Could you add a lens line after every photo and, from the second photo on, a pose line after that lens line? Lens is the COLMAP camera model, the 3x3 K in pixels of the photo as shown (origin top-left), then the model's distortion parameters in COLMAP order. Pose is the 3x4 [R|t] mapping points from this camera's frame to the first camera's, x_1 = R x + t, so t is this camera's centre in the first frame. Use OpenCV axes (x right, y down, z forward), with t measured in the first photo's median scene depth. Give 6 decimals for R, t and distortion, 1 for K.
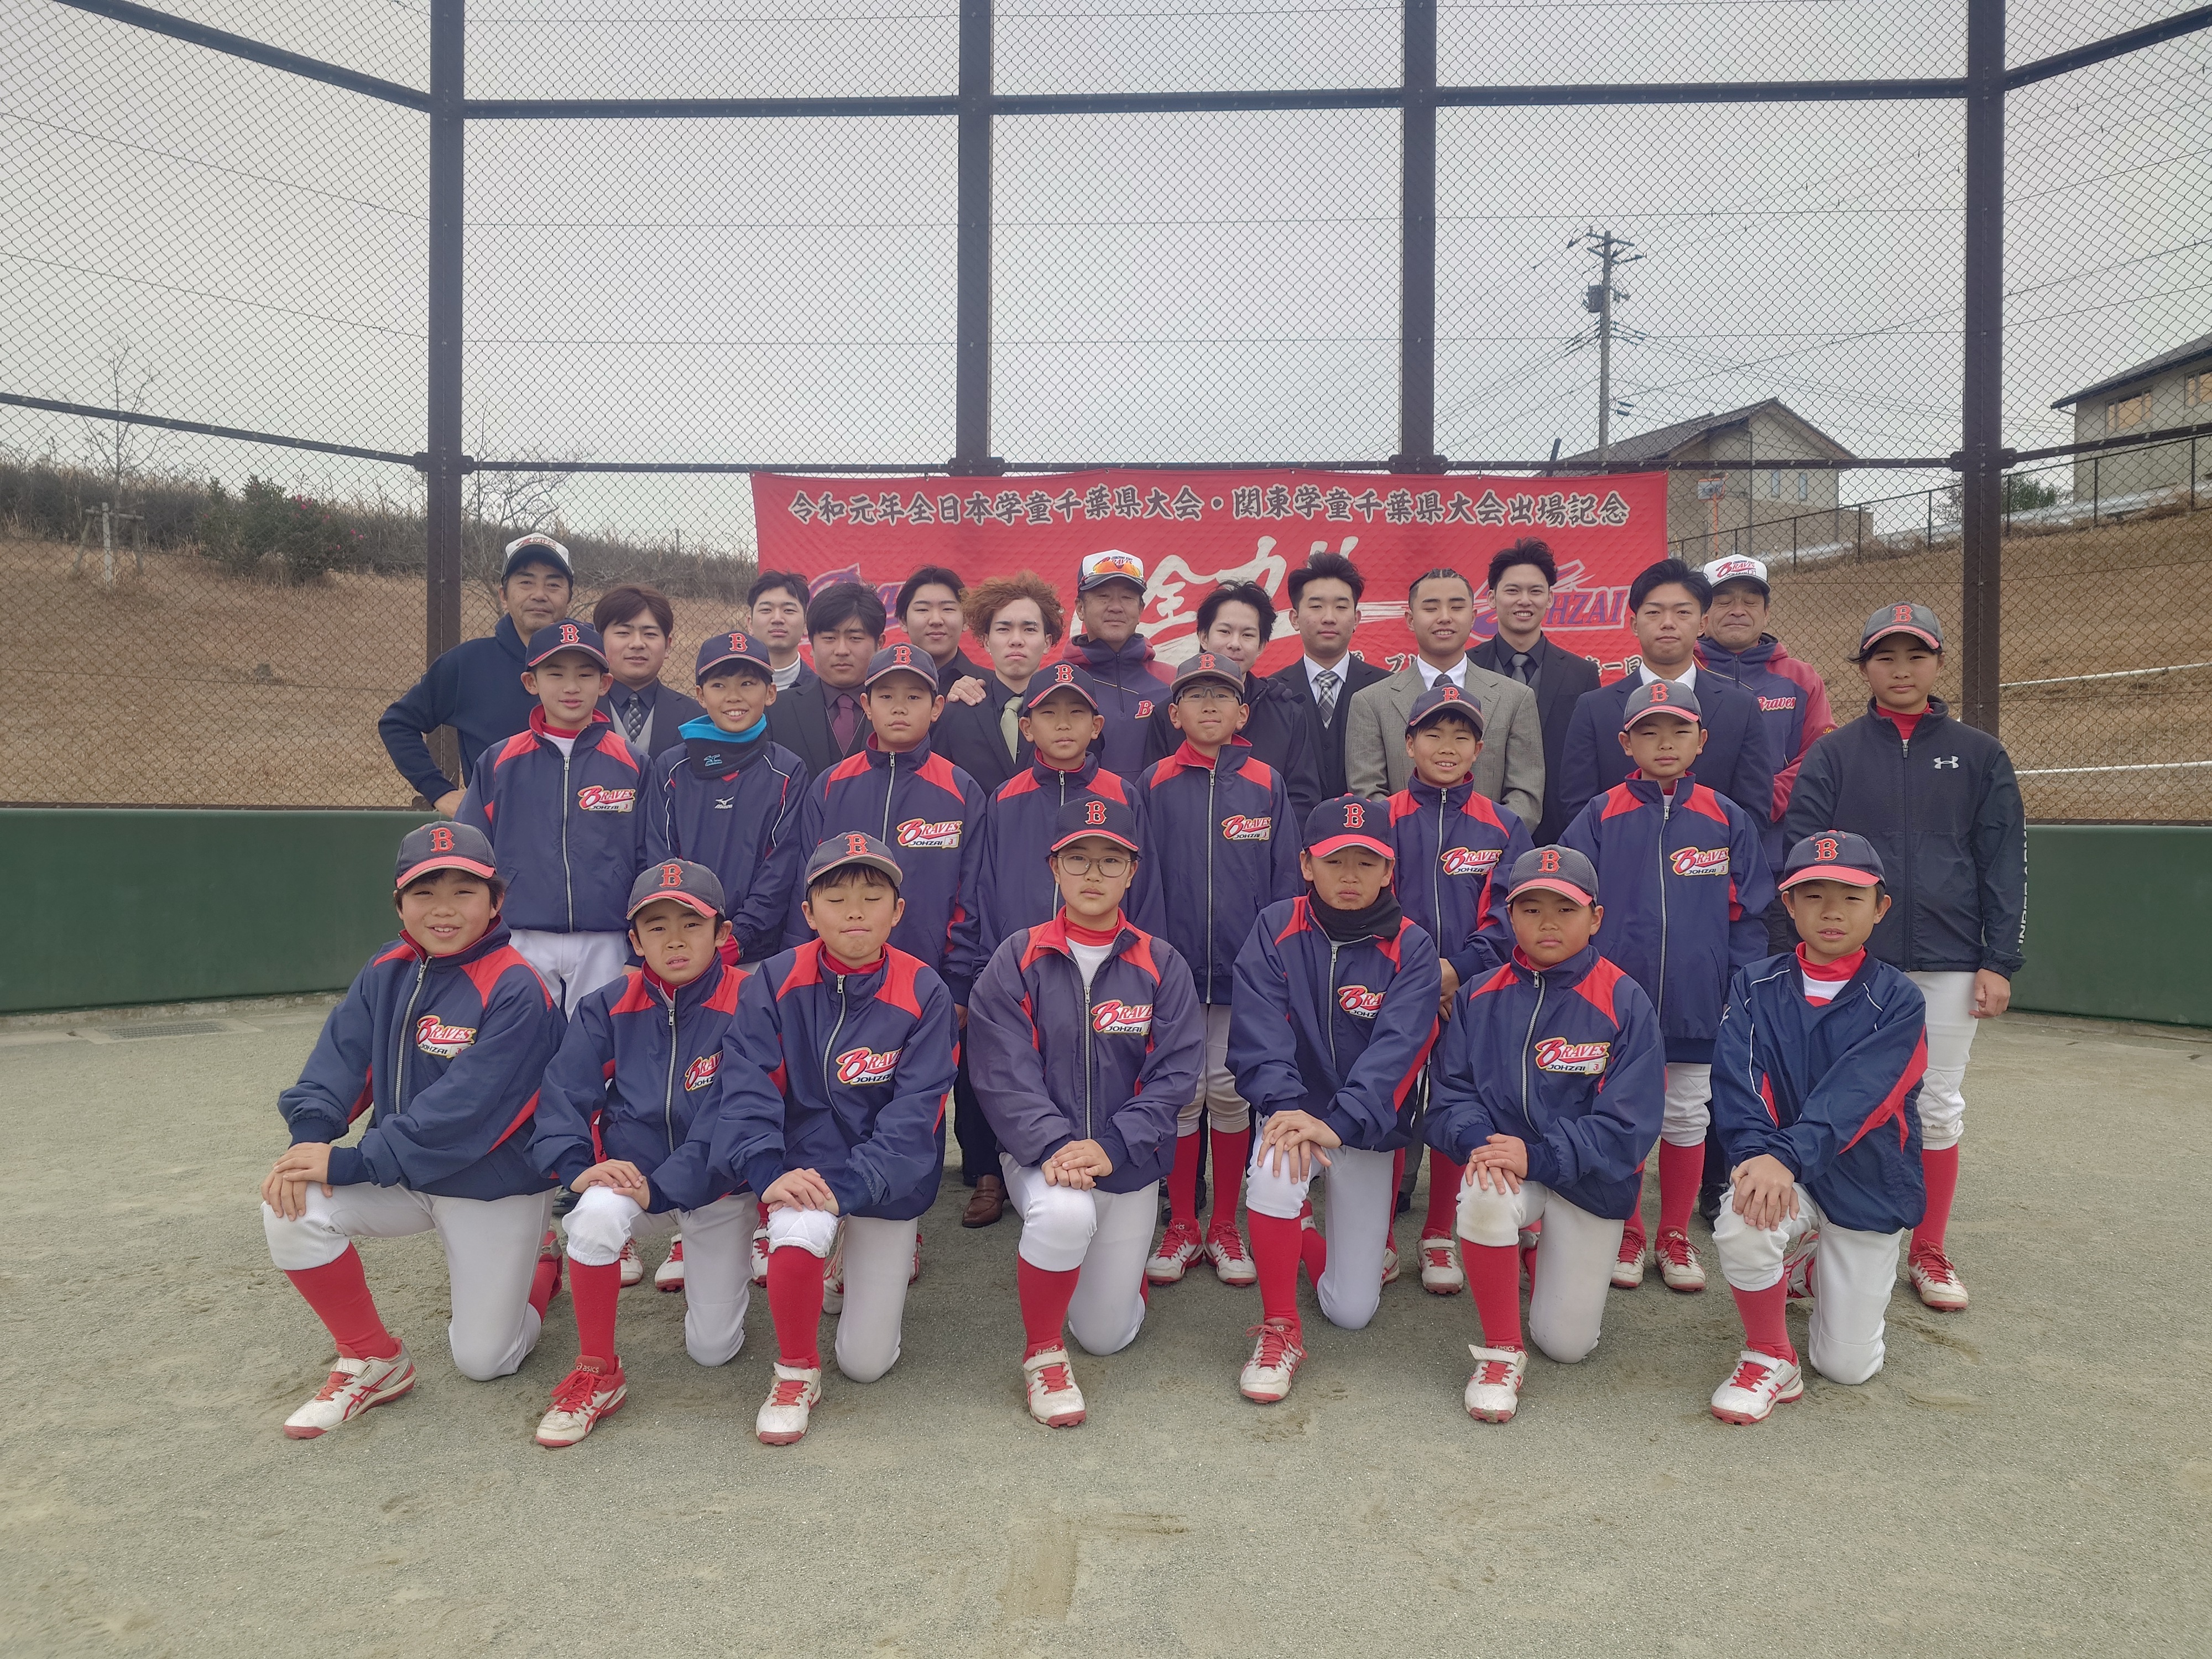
lens RADIAL K [[1537.4, 0, 1106.3], [0, 1537.4, 818.4], [0, 0, 1]] dist [-0.004532, -0.002252]
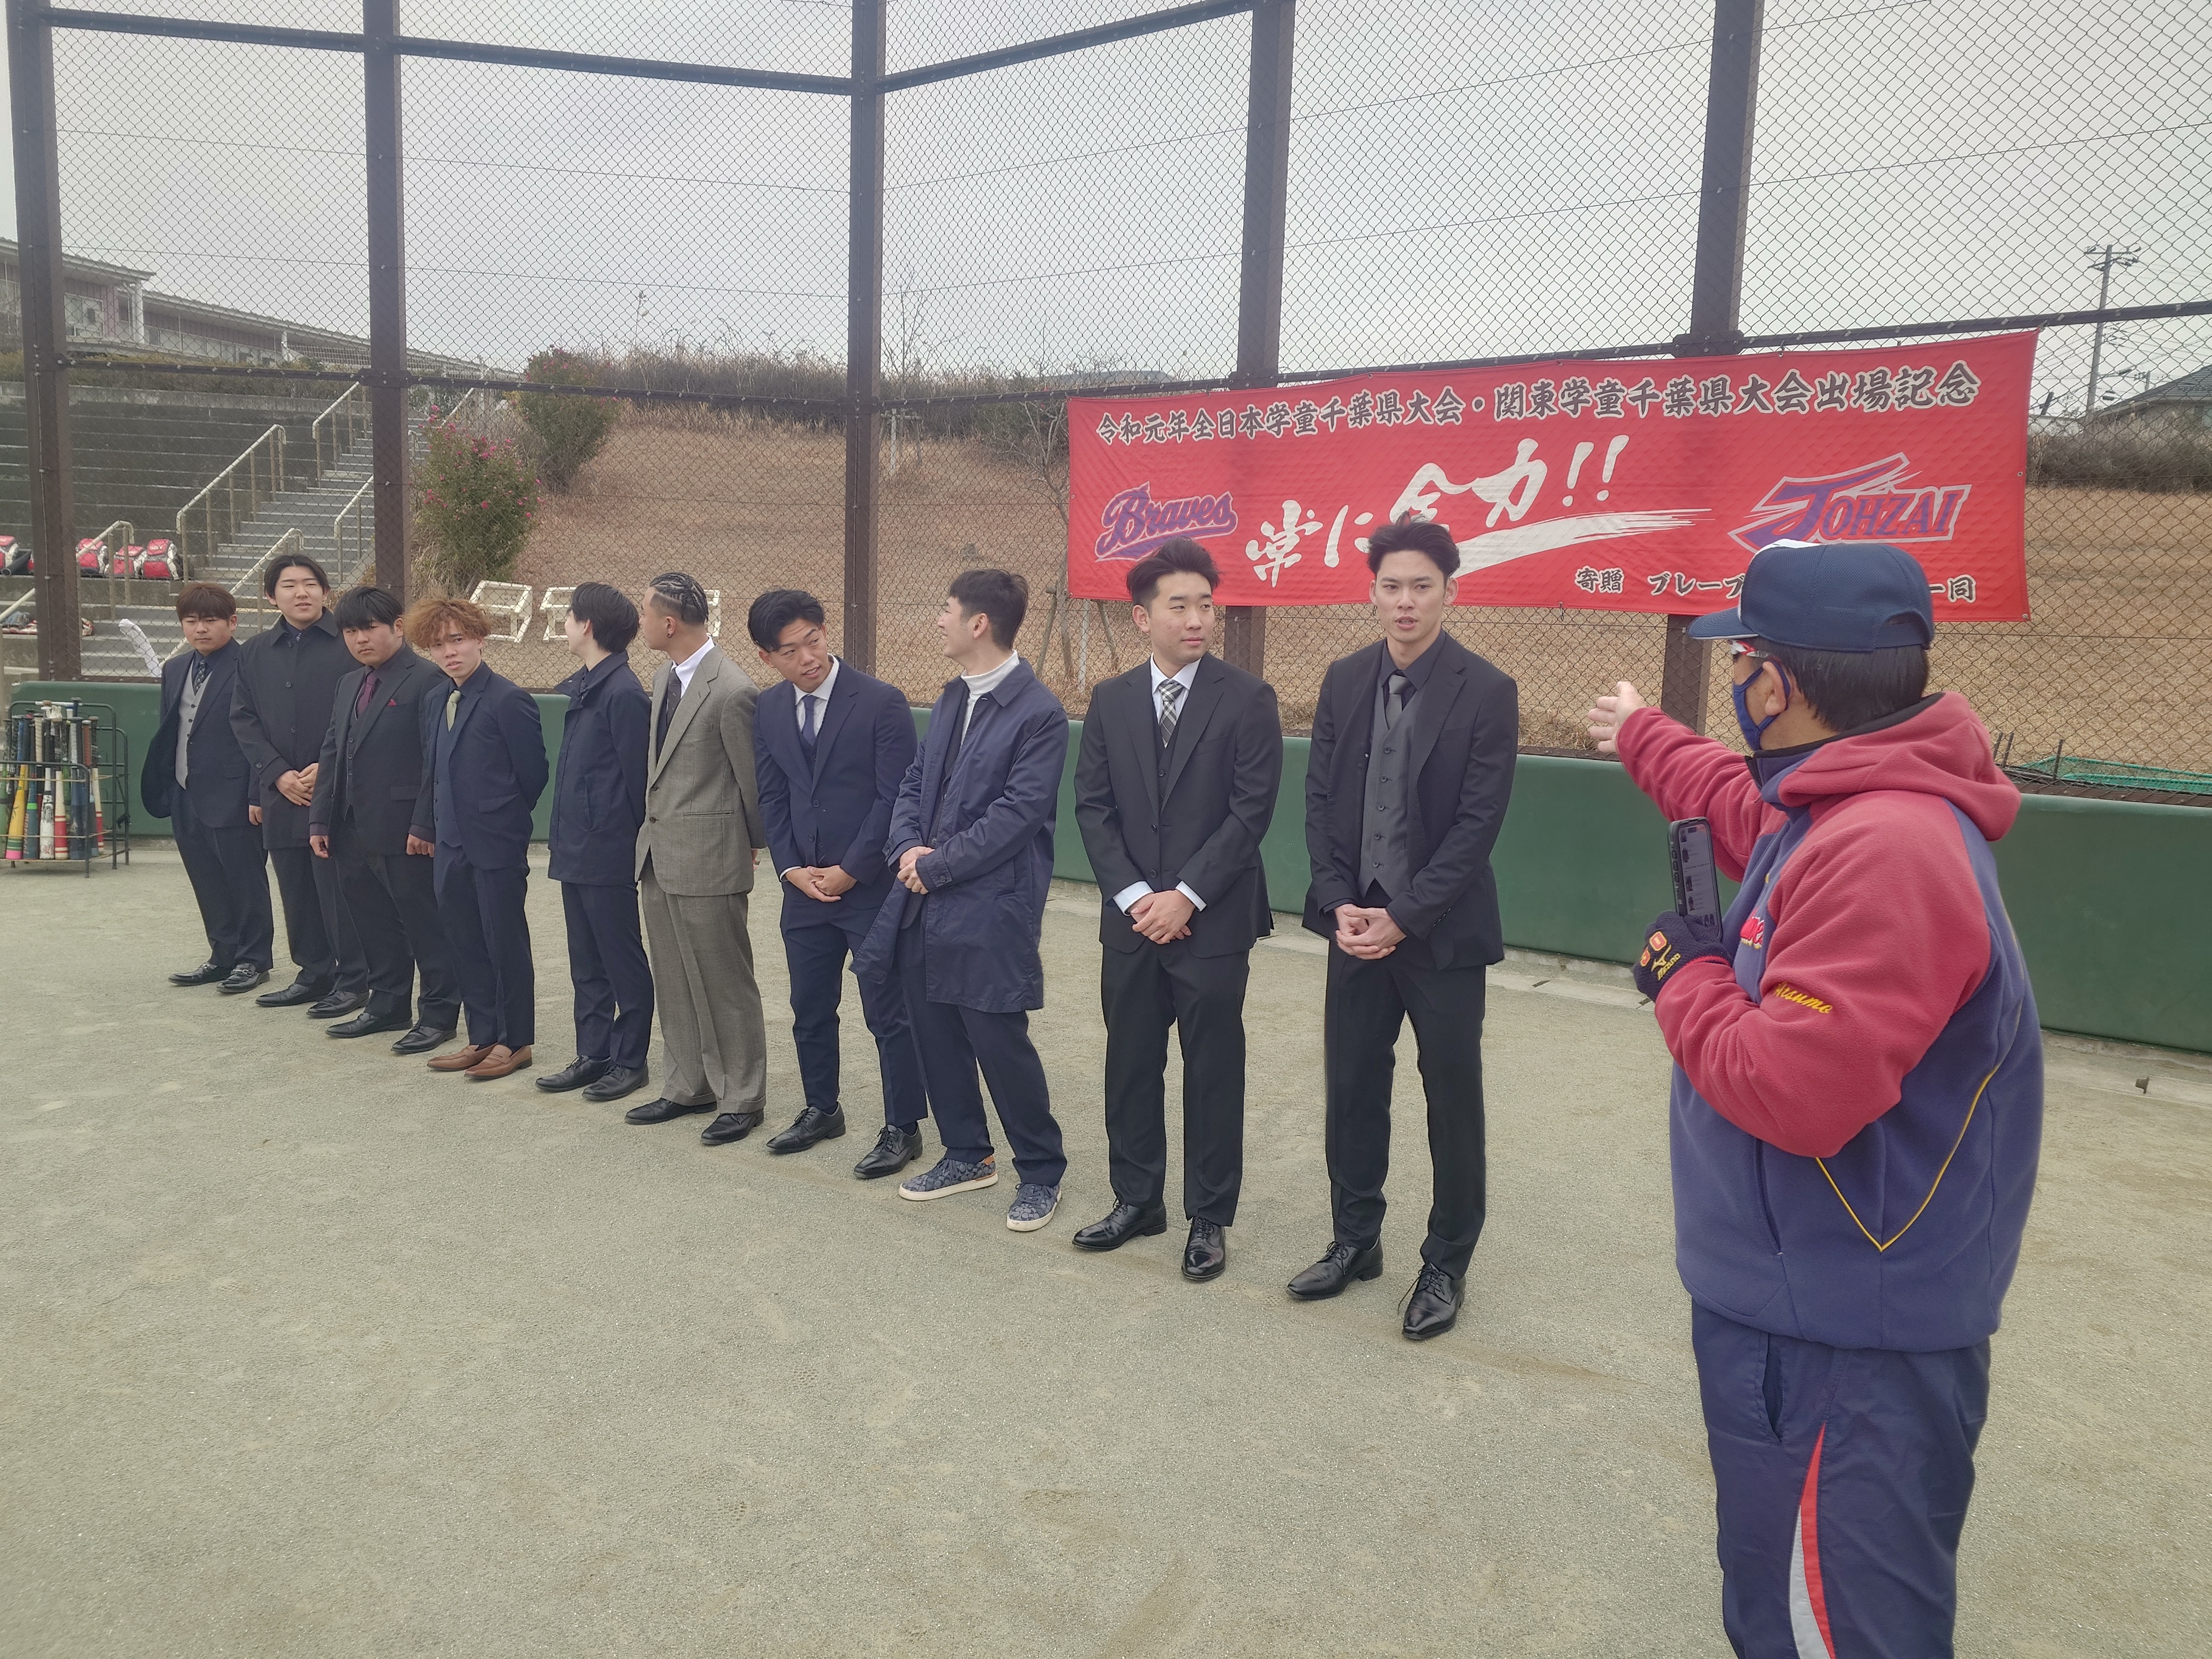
lens RADIAL K [[1537.4, 0, 1109.9], [0, 1537.4, 818.3], [0, 0, 1]] dist [-0.004532, -0.002252]
pose [[0.840362, 0.086470, -0.535085, 0.397189], [-0.029221, 0.992985, 0.114573, -0.058437], [0.541238, -0.080647, 0.836993, 0.095762]]
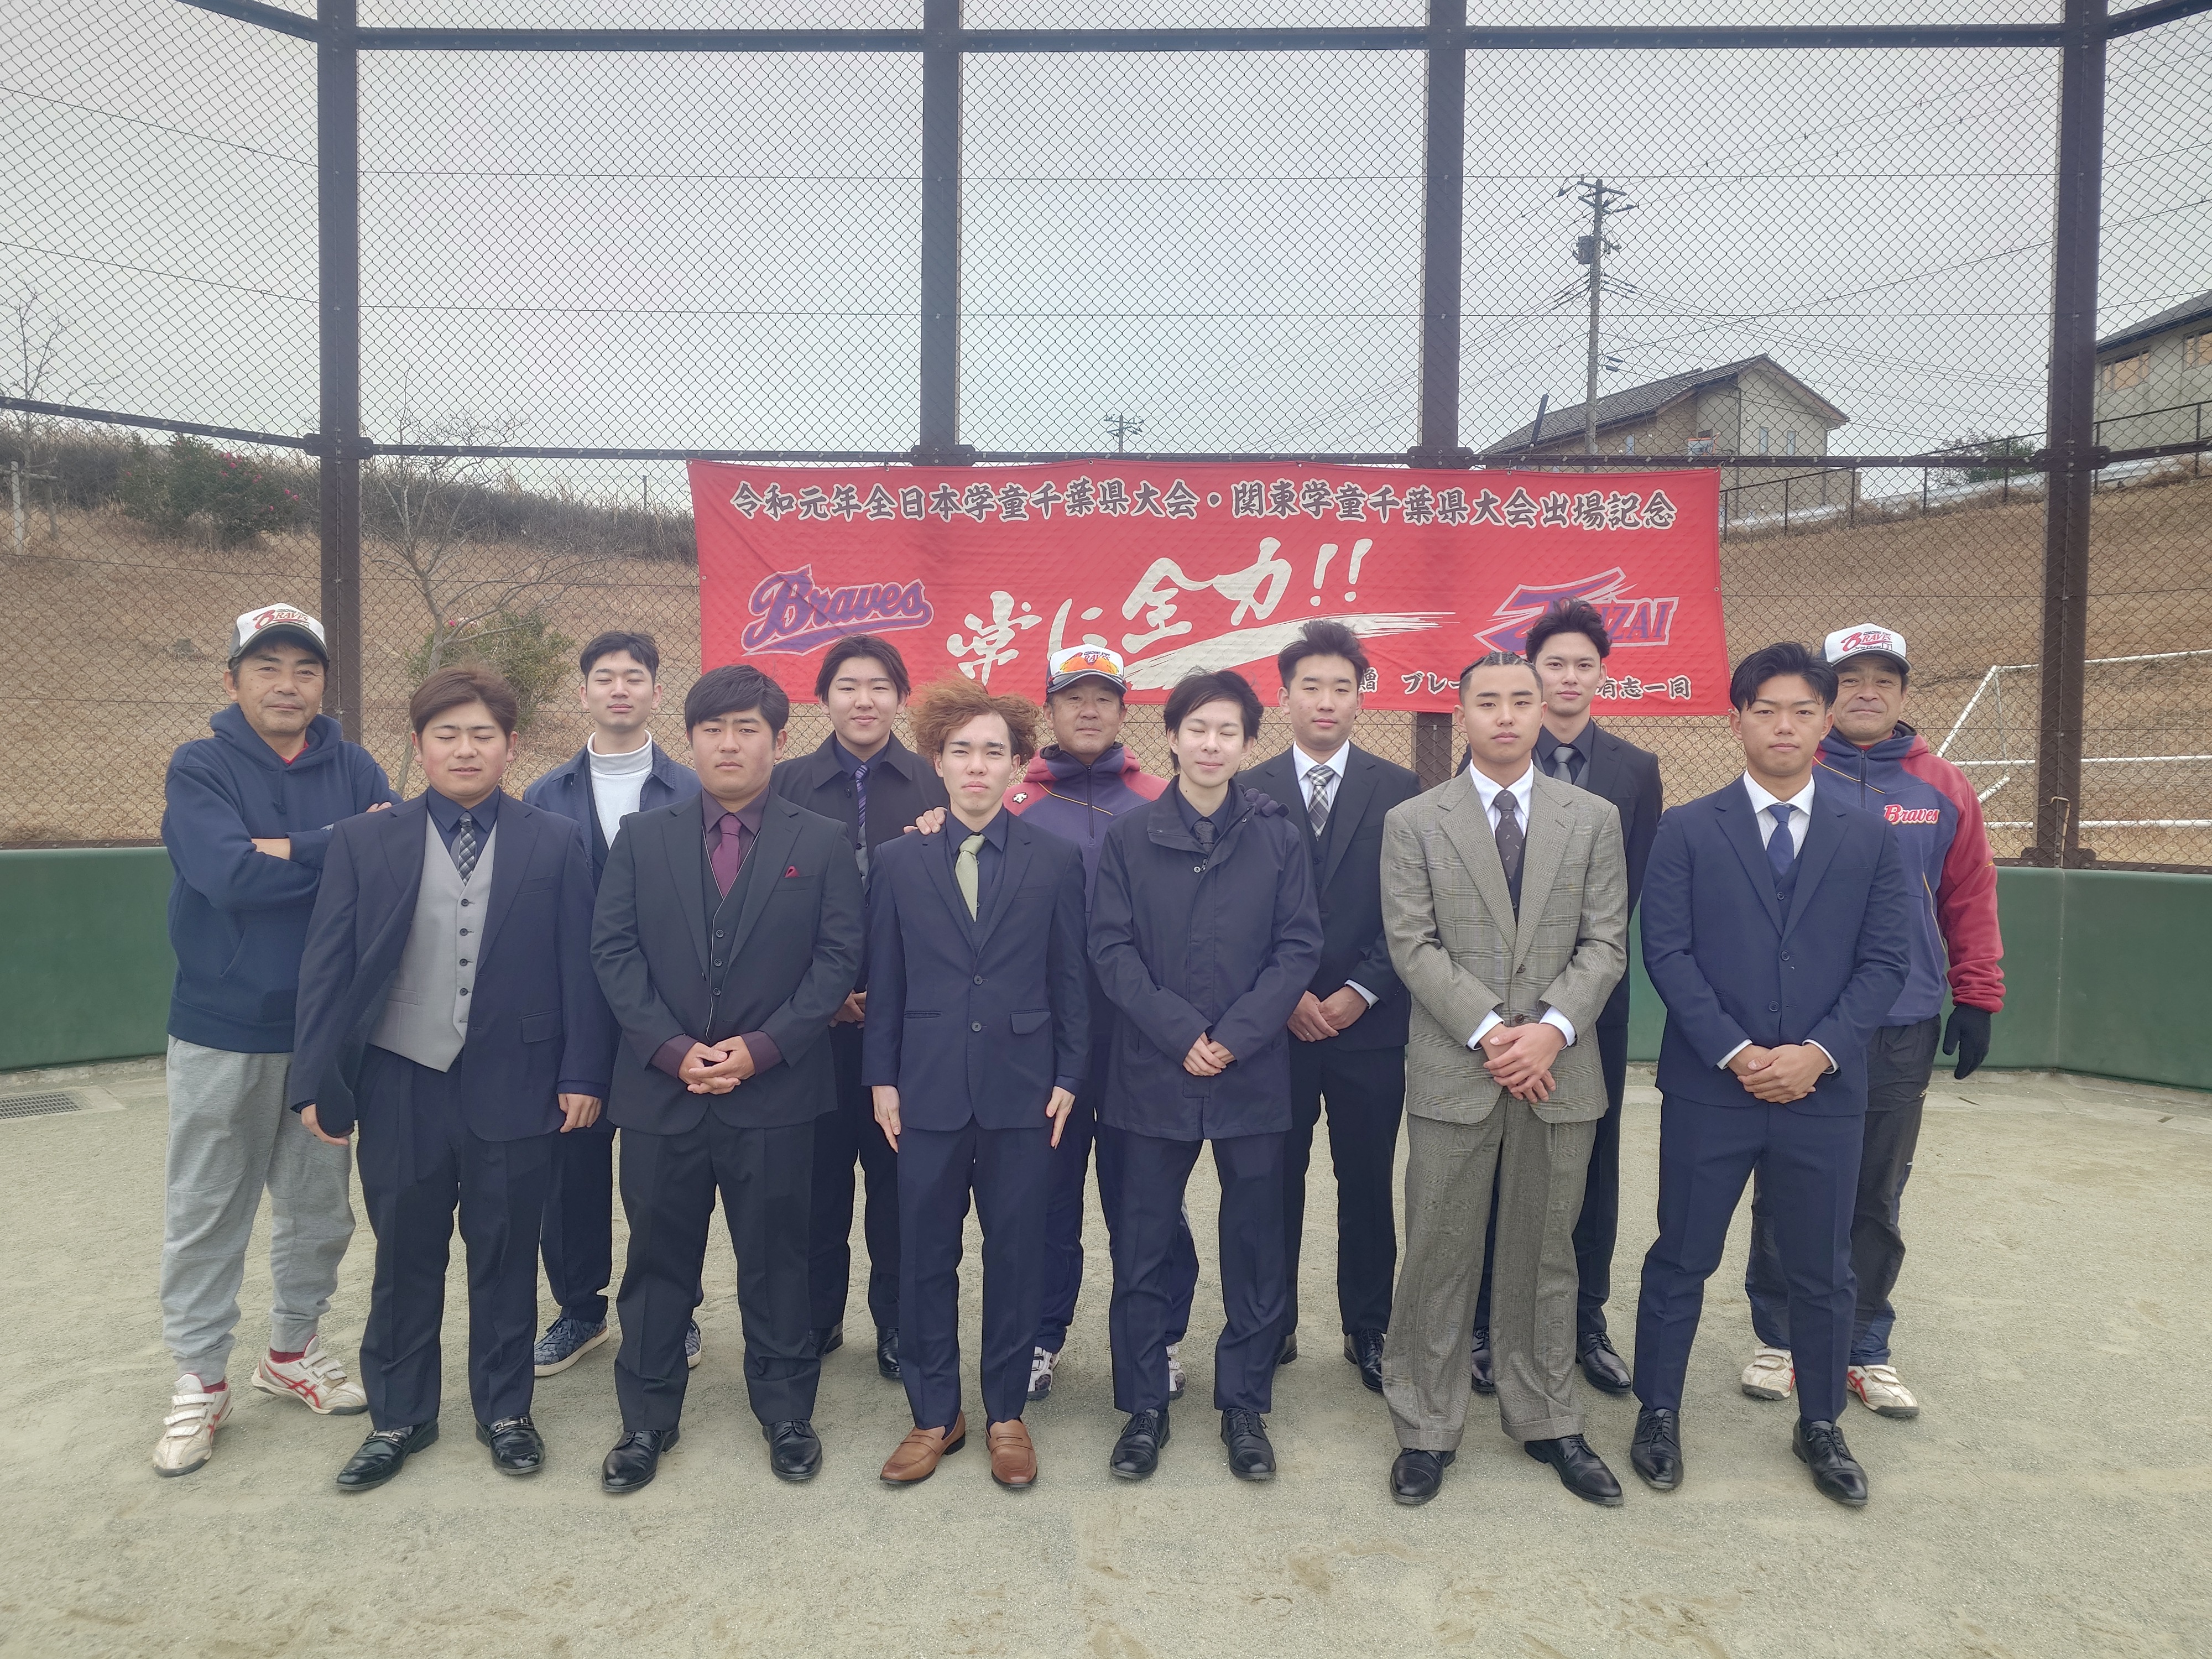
lens RADIAL K [[1537.4, 0, 1107.7], [0, 1537.4, 822.7], [0, 0, 1]] dist [-0.004532, -0.002252]
pose [[0.999838, 0.003722, 0.017582, -0.004577], [-0.004350, 0.999348, 0.035847, -0.049712], [-0.017437, -0.035918, 0.999203, 0.105840]]
